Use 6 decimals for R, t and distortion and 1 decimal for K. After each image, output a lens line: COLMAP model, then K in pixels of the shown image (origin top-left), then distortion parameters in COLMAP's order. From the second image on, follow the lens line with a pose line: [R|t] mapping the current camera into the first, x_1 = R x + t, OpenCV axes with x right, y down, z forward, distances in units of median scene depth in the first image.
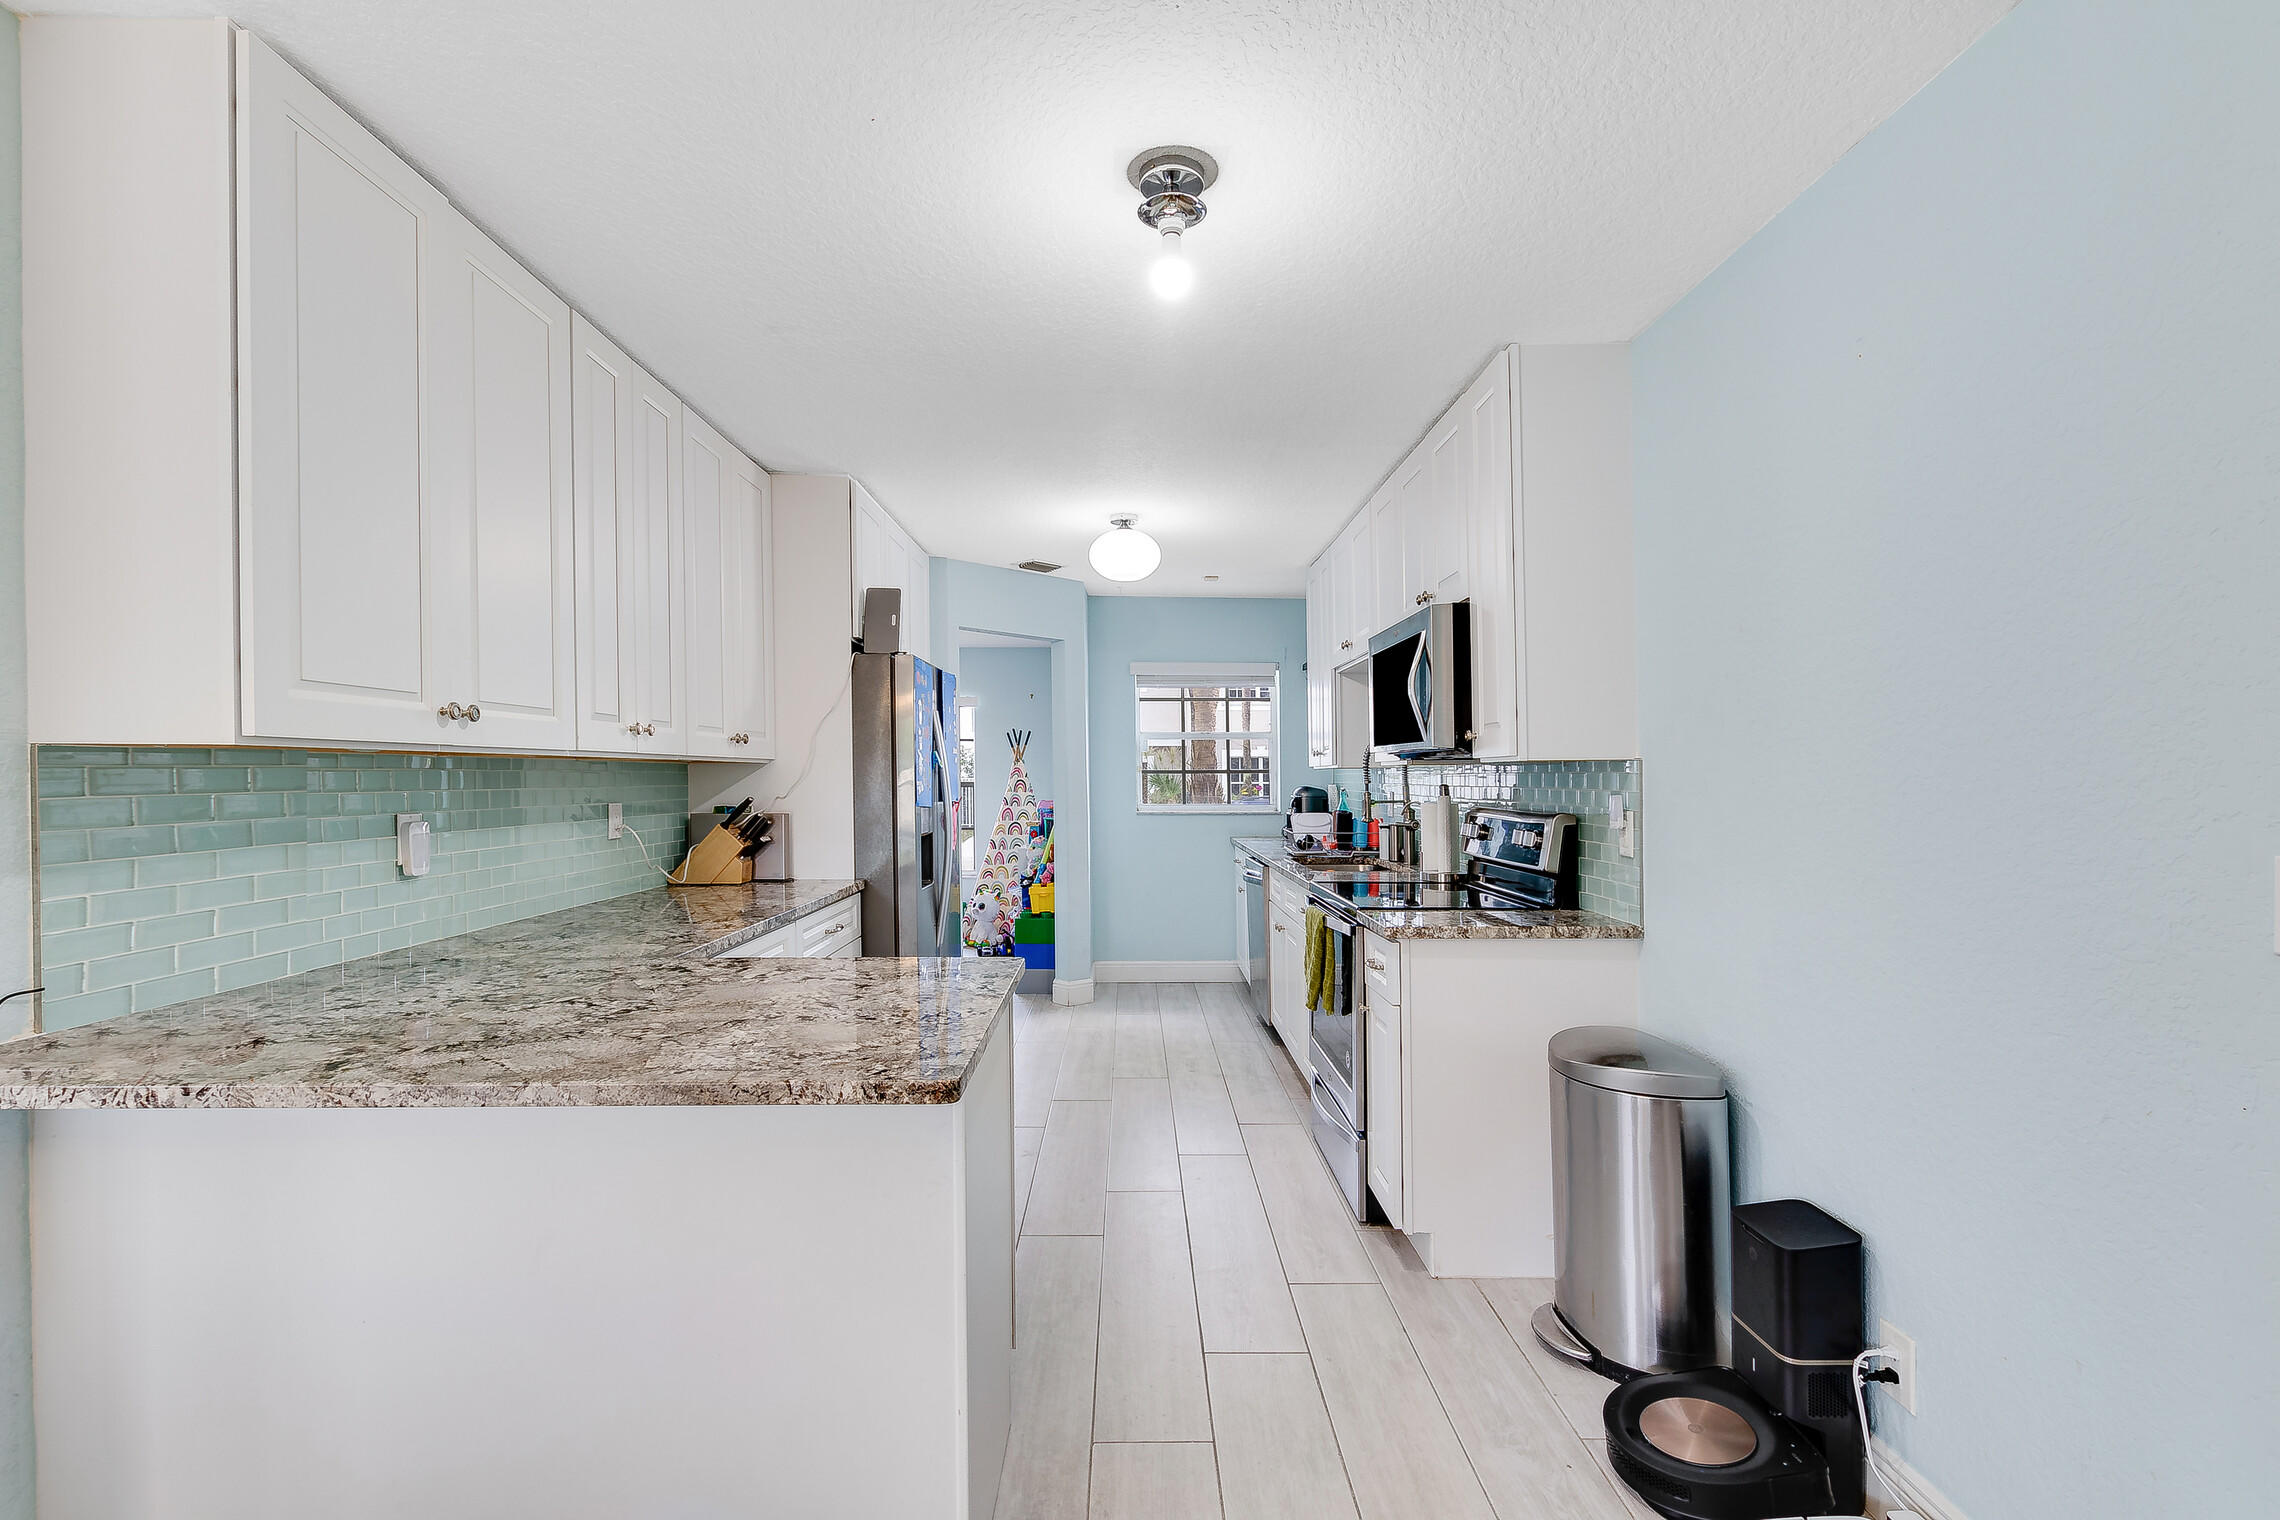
lens RADIAL K [[1032.1, 0, 1140.2], [0, 1032.1, 809.4], [0, 0, 1]] dist [0.000915, 0.000213]
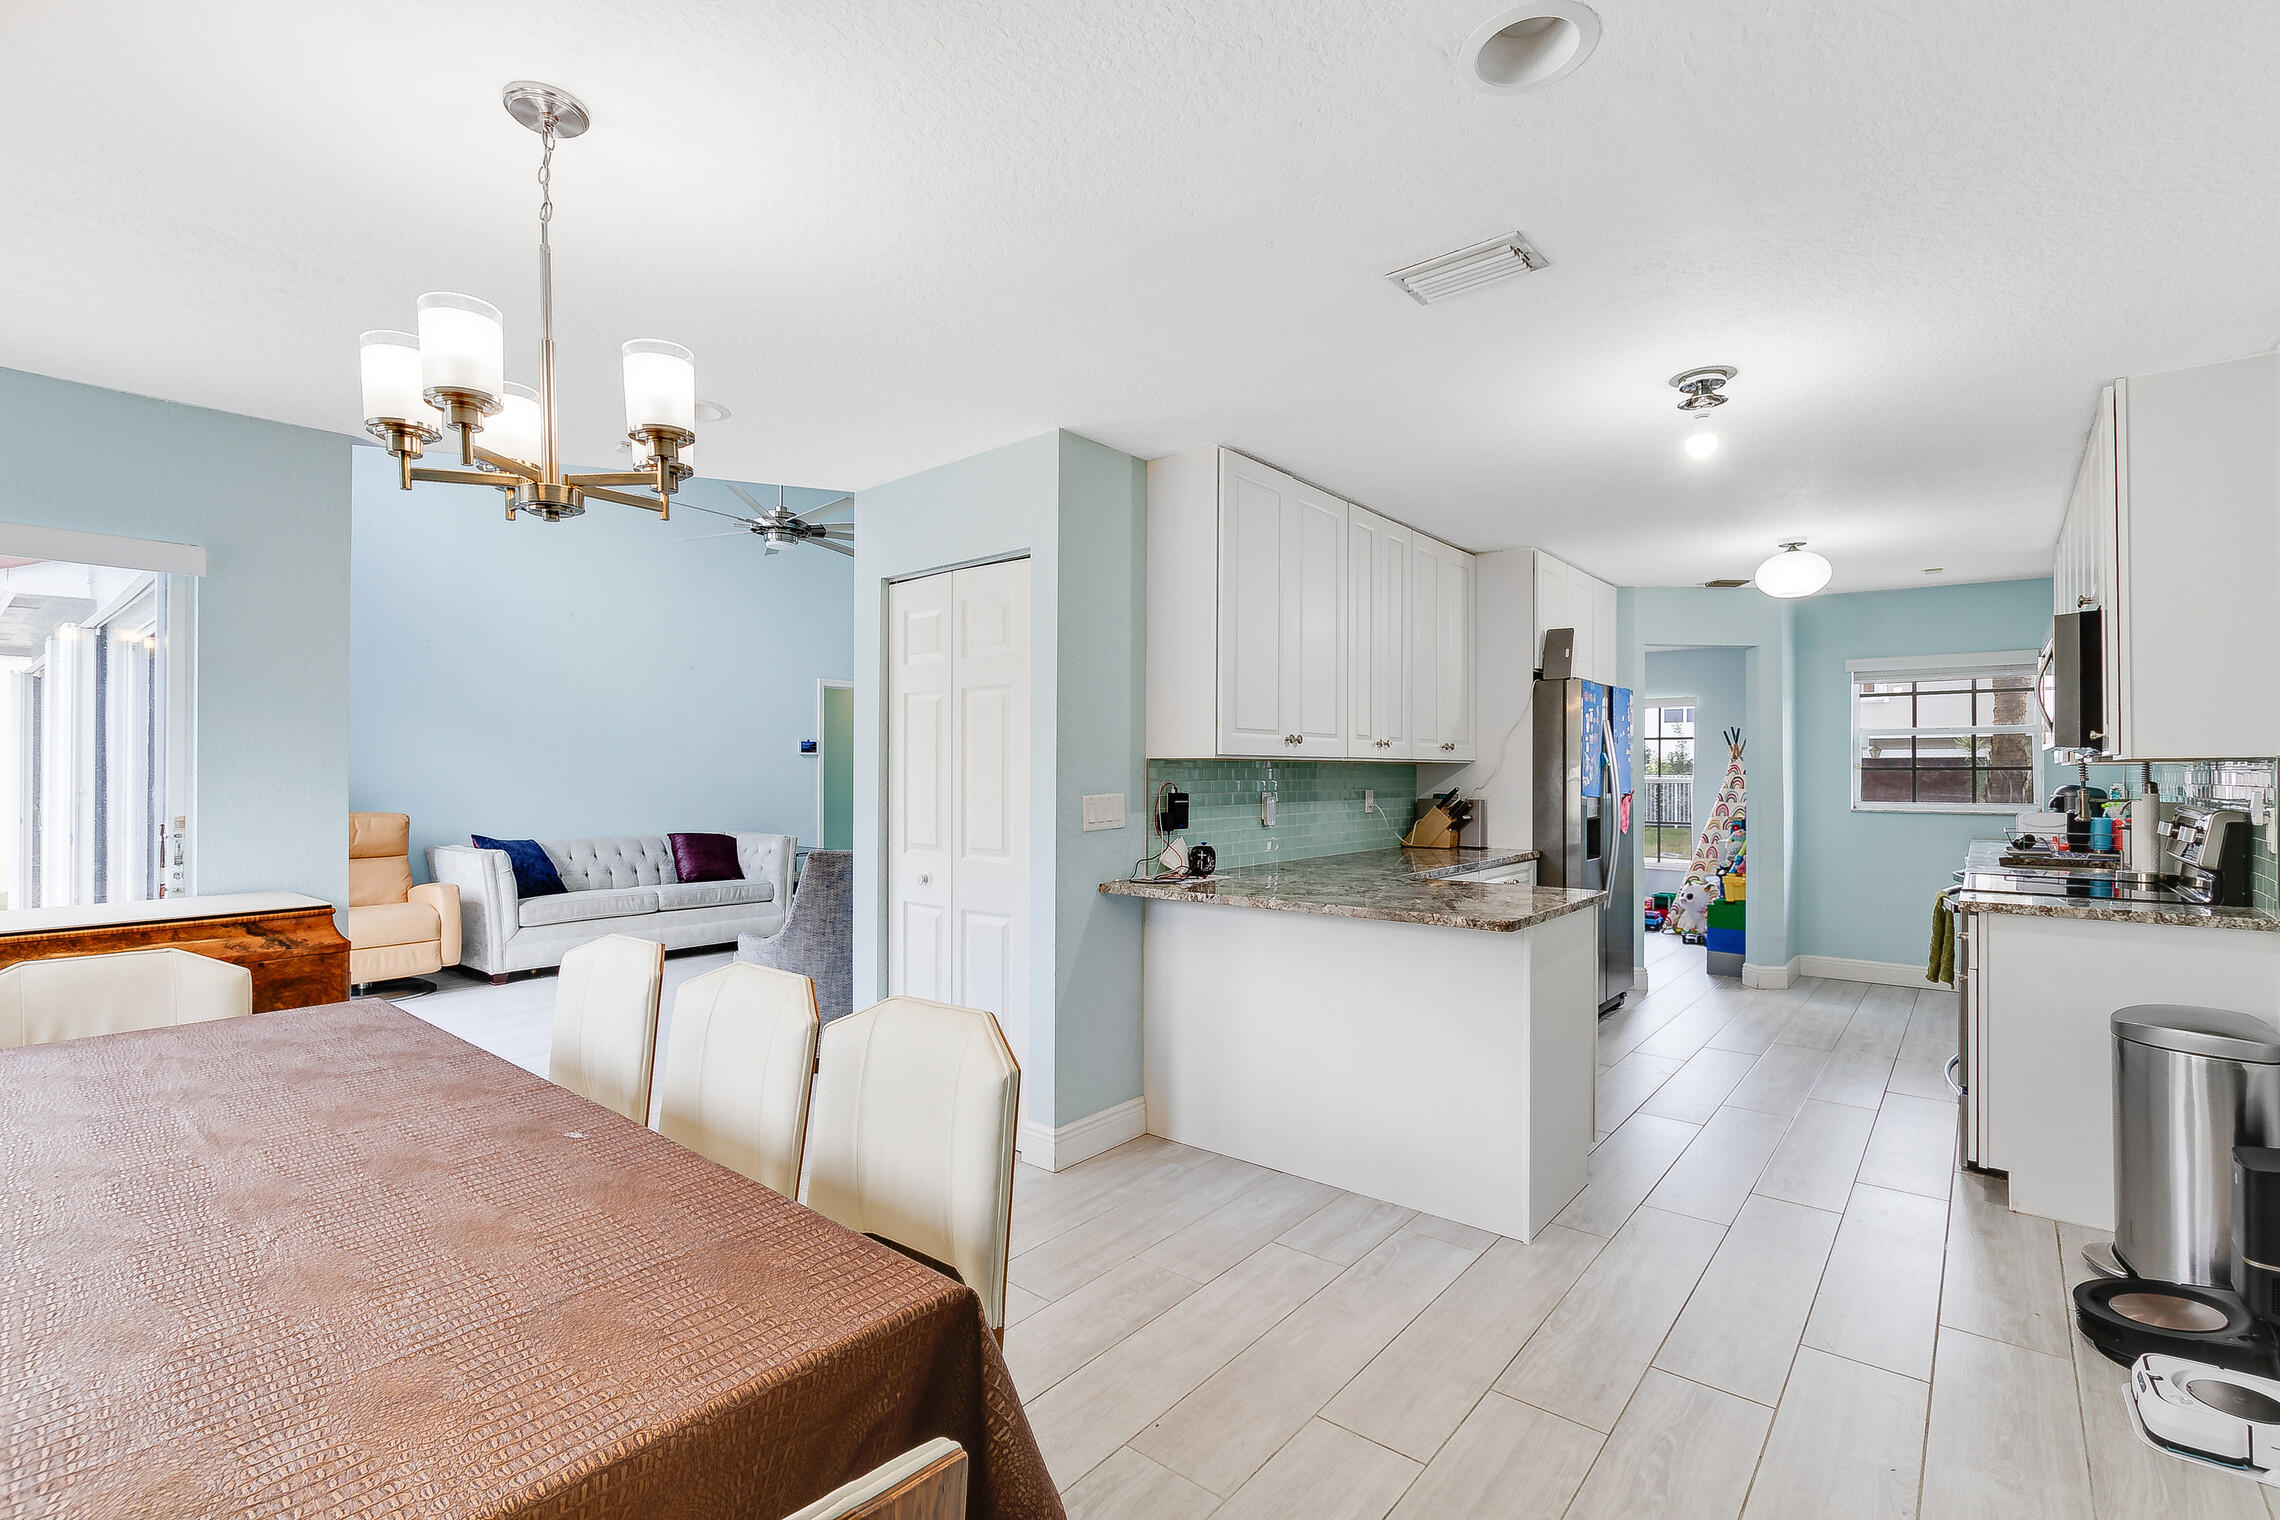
lens RADIAL K [[1027.3, 0, 1140.7], [0, 1027.3, 770.8], [0, 0, 1]] dist [0.000658, 0.000232]
pose [[0.765544, -0.000497, -0.643384, 0.190390], [-0.021971, 0.999396, -0.026914, 0.012347], [0.643009, 0.034740, 0.765071, -0.345757]]
